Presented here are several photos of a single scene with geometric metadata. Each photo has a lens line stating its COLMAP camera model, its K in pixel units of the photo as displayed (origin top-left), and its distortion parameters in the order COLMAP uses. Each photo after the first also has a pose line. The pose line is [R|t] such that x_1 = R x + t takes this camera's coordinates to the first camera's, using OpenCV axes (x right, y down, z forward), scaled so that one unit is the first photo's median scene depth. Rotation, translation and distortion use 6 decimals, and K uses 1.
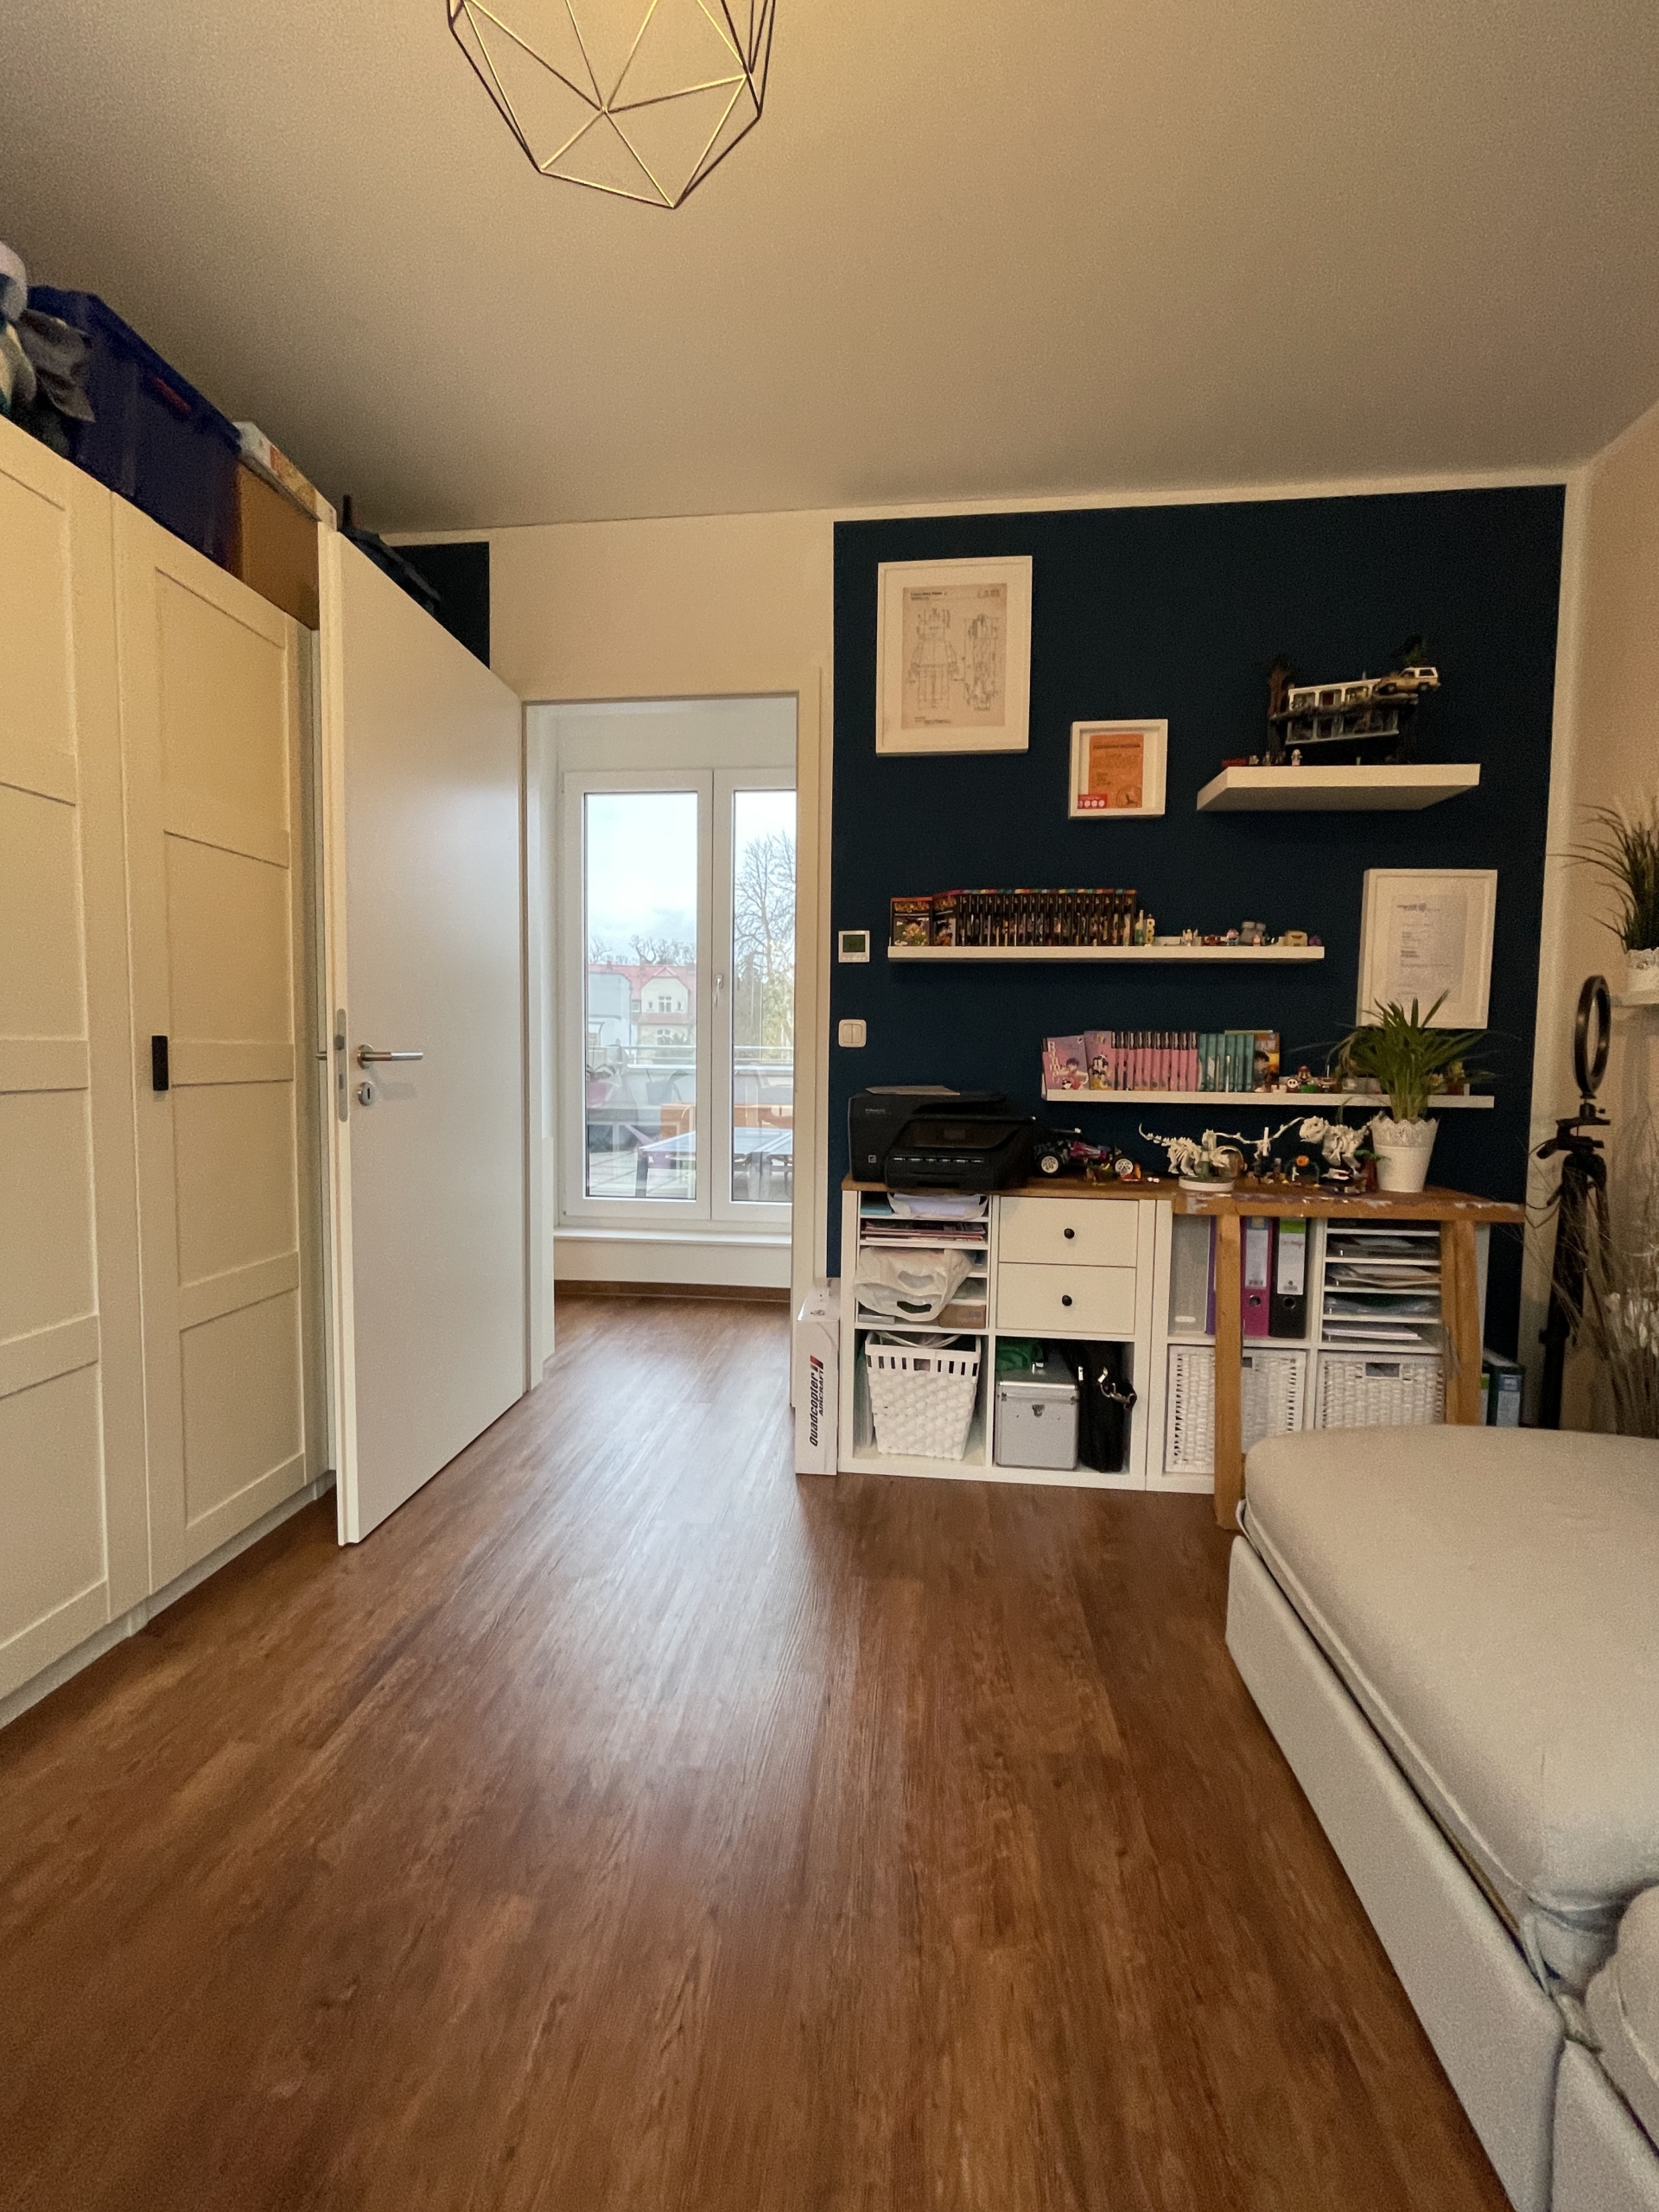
lens RADIAL K [[902.8, 0, 829.5], [0, 902.8, 1106.0], [0, 0, 1]] dist [-0.004550, 0.000980]
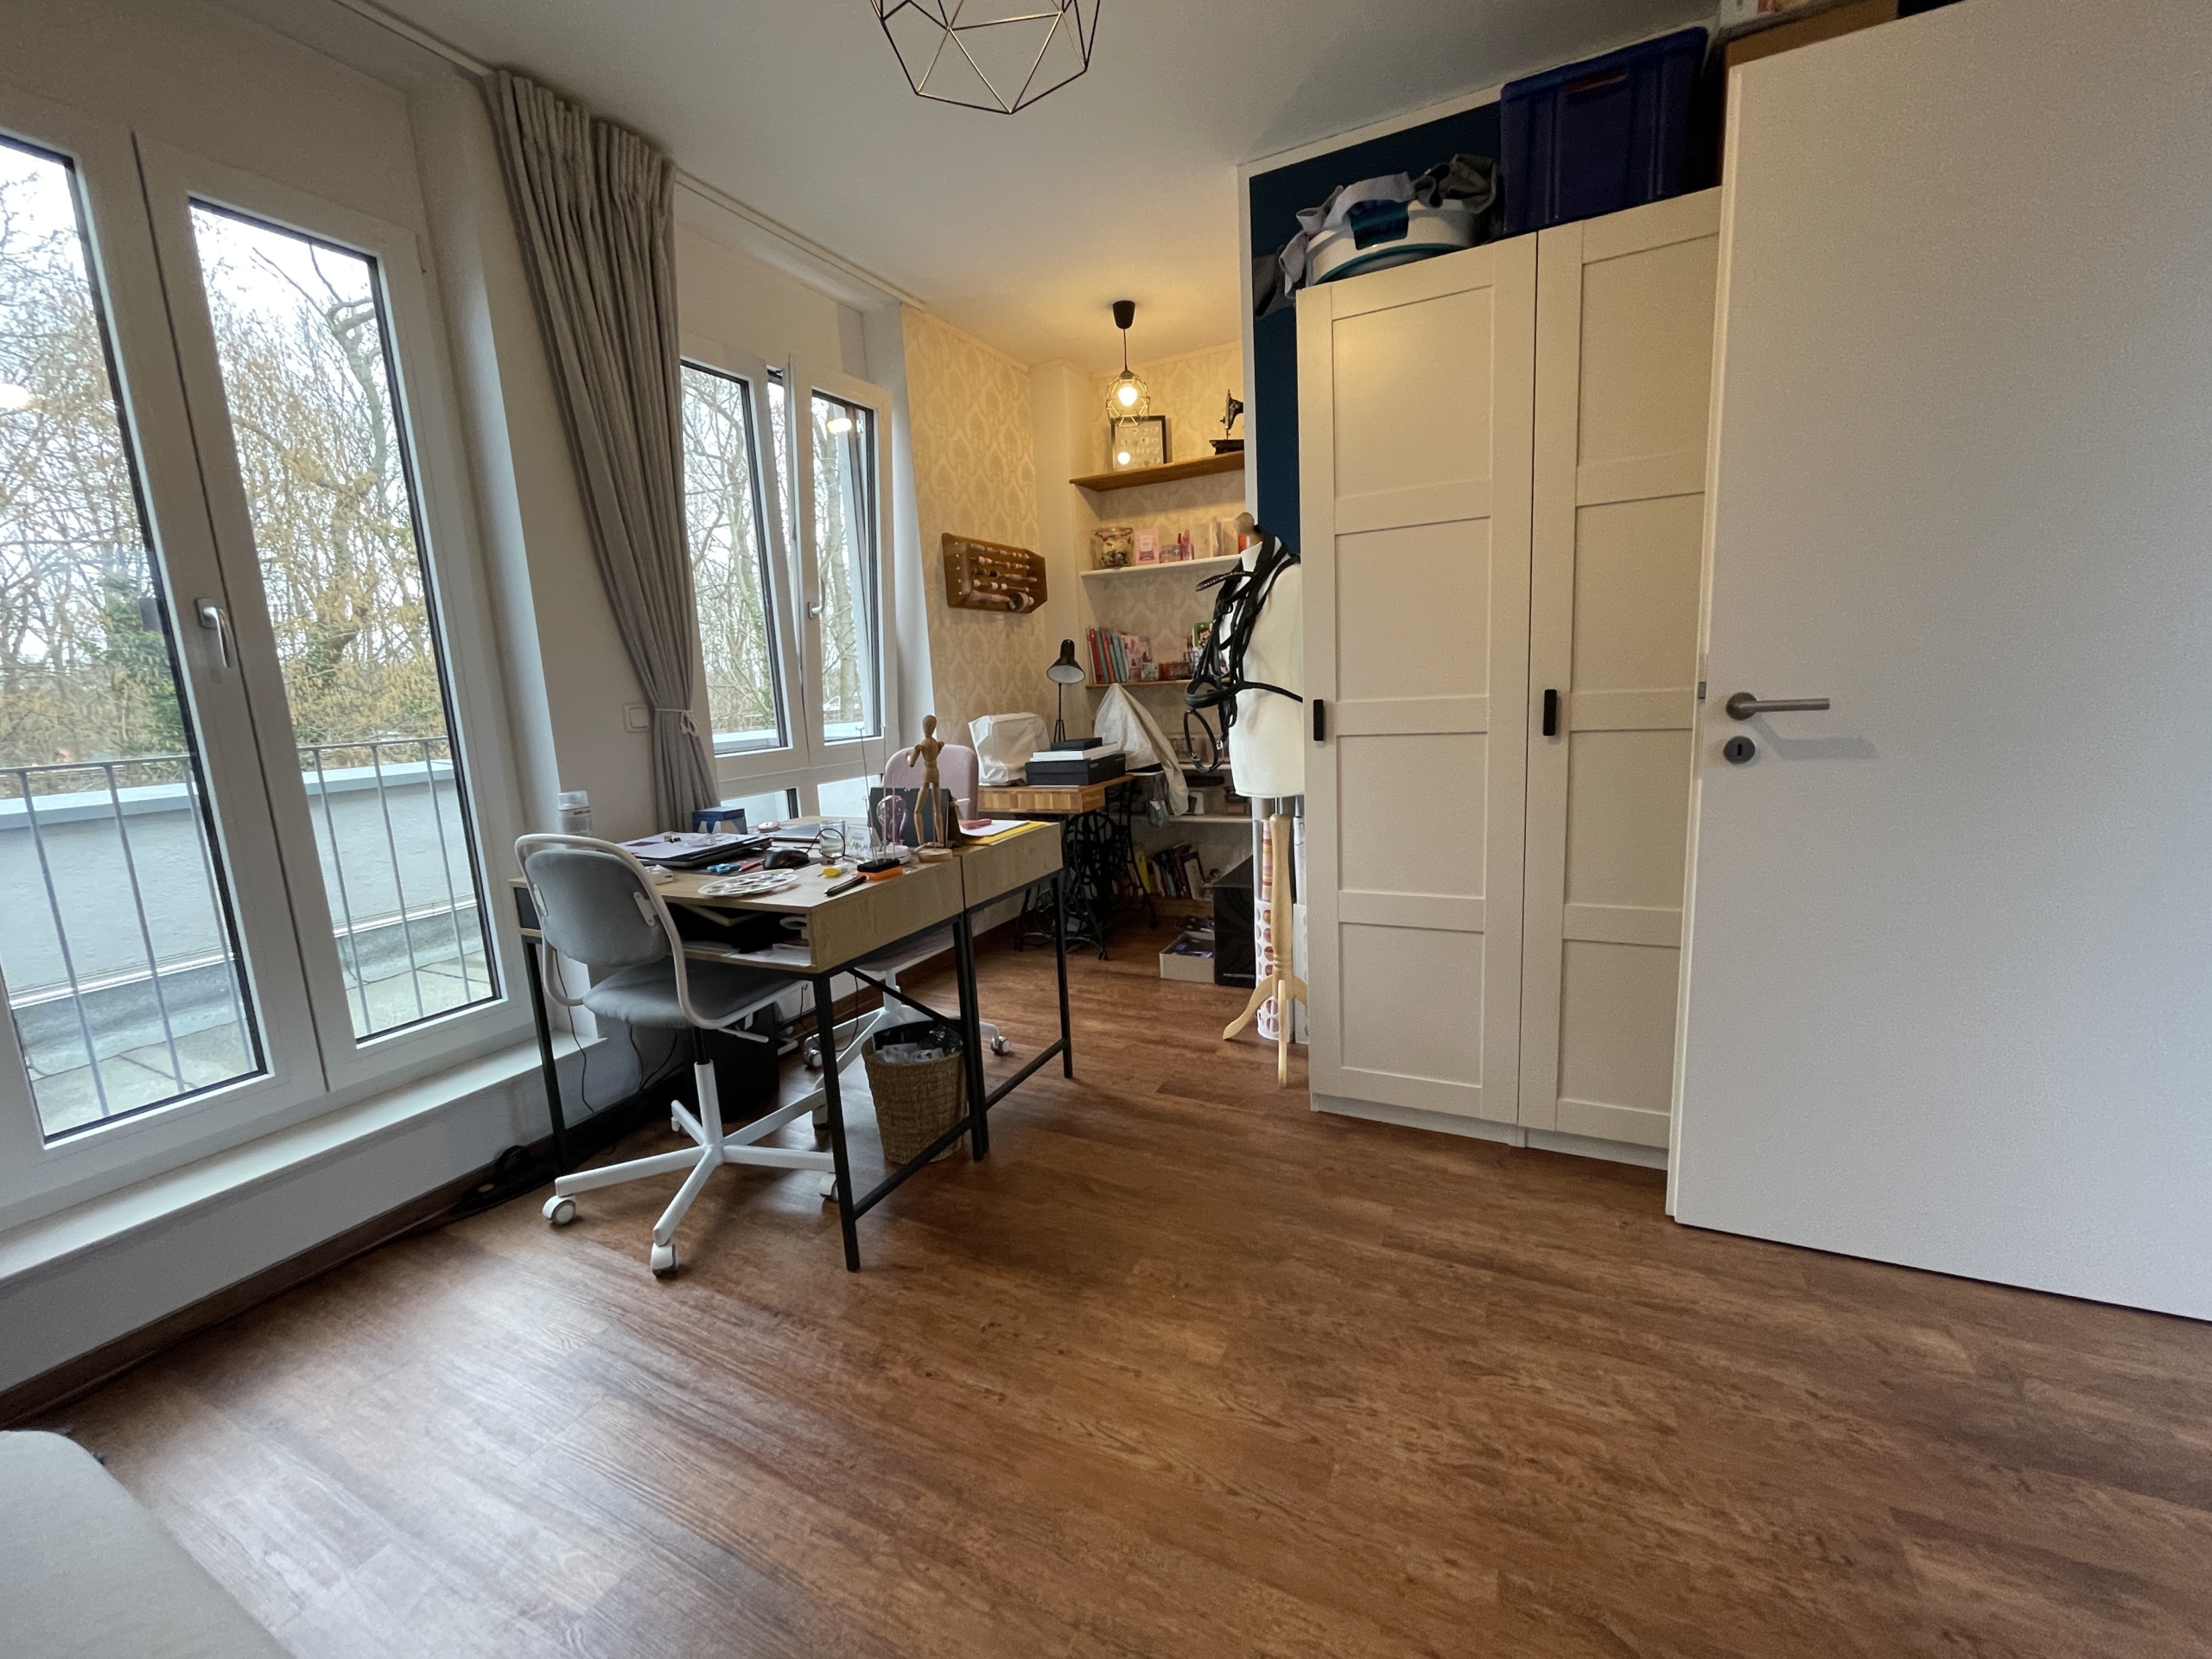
lens RADIAL K [[896.8, 0, 1101.5], [0, 896.8, 829.7], [0, 0, 1]] dist [-0.001610, 0.000322]
pose [[-0.366052, 0.159356, -0.916849, 0.588776], [-0.002805, 0.985036, 0.172327, -0.098764], [0.930590, 0.065652, -0.360128, 0.883531]]
